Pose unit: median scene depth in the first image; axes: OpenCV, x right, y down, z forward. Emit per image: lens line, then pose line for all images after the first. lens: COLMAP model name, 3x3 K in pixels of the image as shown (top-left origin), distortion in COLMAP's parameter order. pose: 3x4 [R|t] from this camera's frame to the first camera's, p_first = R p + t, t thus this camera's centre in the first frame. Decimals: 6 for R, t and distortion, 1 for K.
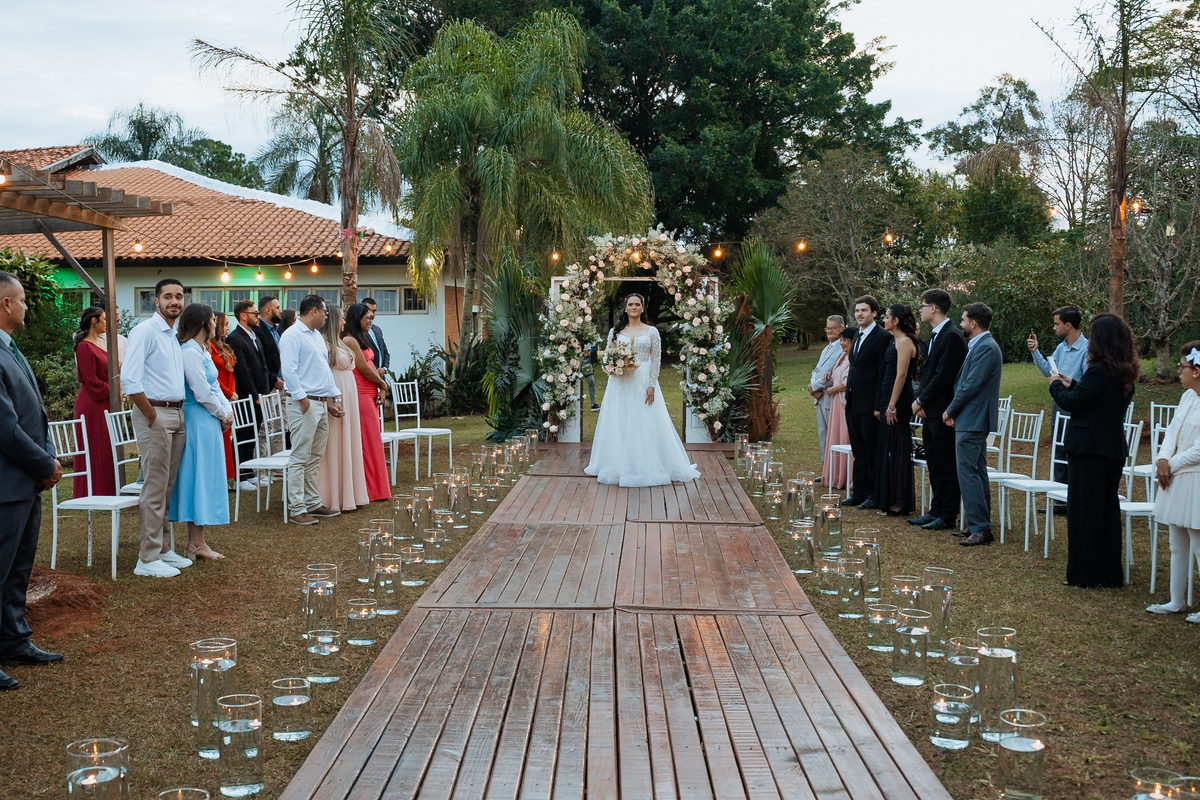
lens RADIAL K [[1232.7, 0, 599.7], [0, 1232.7, 401.1], [0, 0, 1]] dist [0.001377, 0.000000]
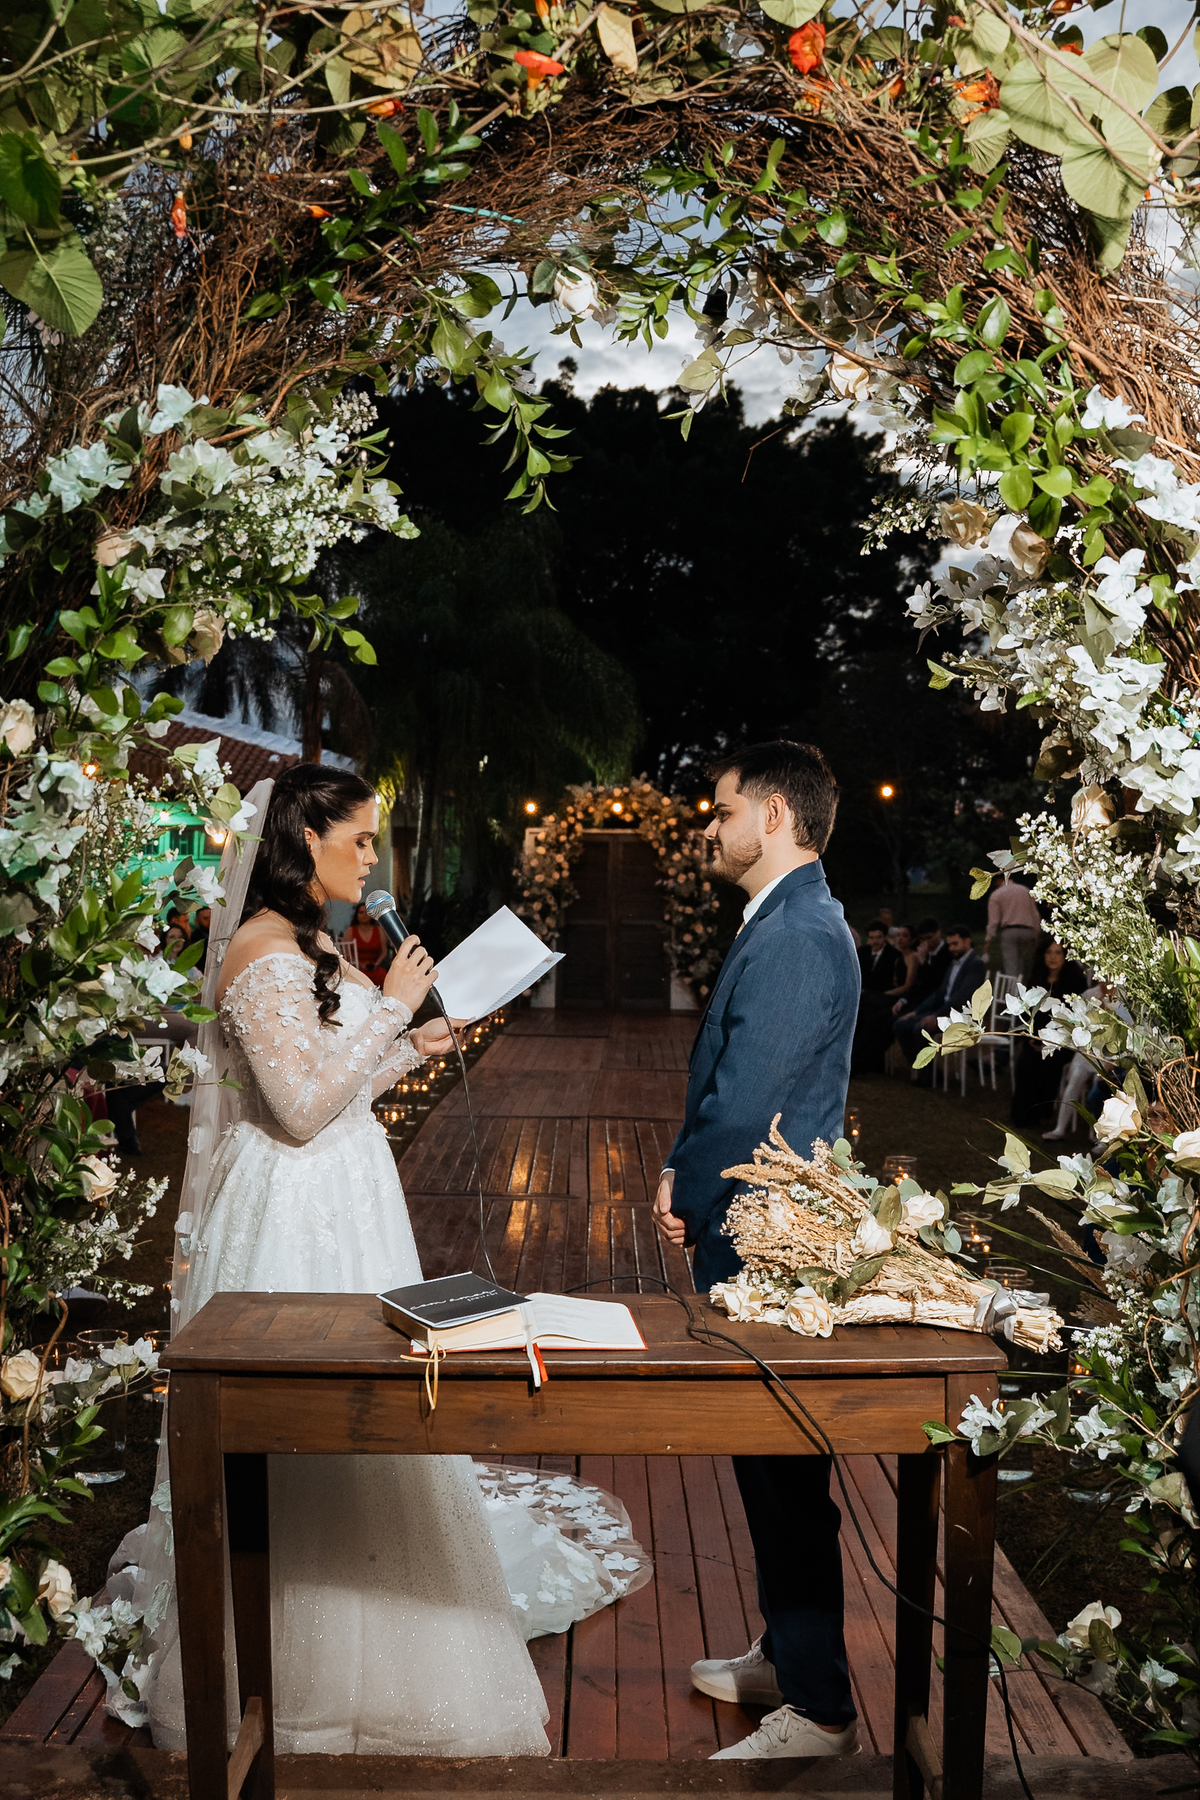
lens RADIAL K [[1849.0, 0, 600.2], [0, 1849.0, 901.3], [0, 0, 1]] dist [0.001377, 0.000000]
pose [[0.999890, 0.007604, 0.012752, -0.000715], [-0.007097, 0.999199, -0.039389, 0.008238], [-0.013042, 0.039294, 0.999143, -0.390303]]
